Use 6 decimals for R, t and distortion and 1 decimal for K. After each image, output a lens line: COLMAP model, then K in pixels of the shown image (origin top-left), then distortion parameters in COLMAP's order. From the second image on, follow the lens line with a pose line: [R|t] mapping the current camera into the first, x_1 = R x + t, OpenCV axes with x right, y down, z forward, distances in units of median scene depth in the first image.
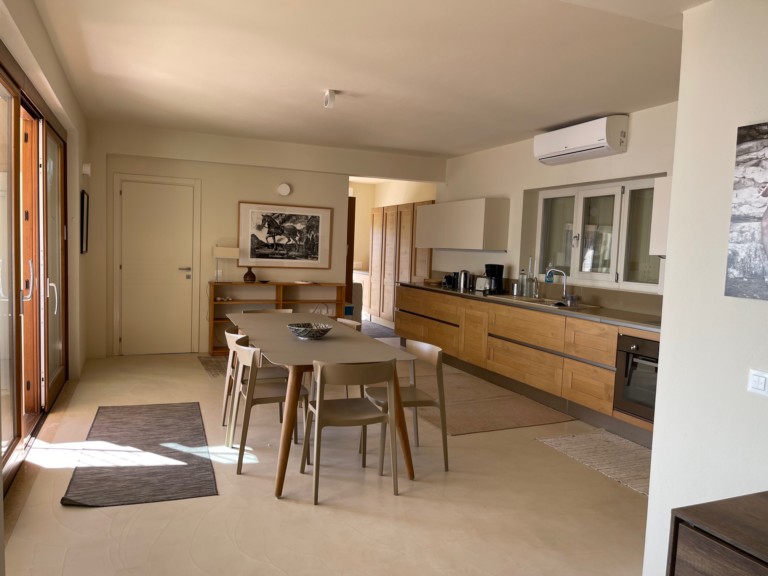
lens RADIAL K [[577.1, 0, 384.5], [0, 577.1, 288.5], [0, 0, 1]] dist [0.012423, -0.002260]
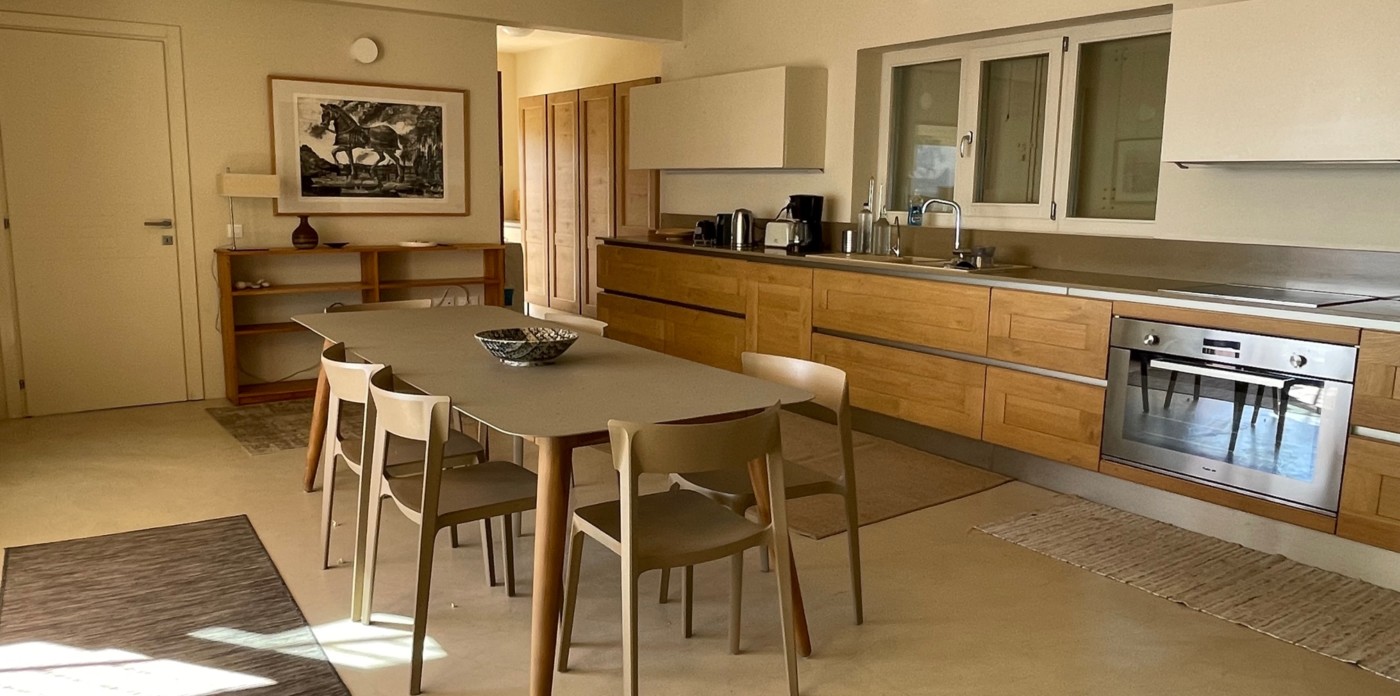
lens RADIAL K [[968.4, 0, 700.3], [0, 968.4, 348.1], [0, 0, 1]] dist [-0.005045, -0.013106]
pose [[0.975396, -0.058686, 0.212506, -0.108262], [0.037594, 0.994077, 0.101972, 0.003495], [-0.217231, -0.091474, 0.971825, 0.171408]]
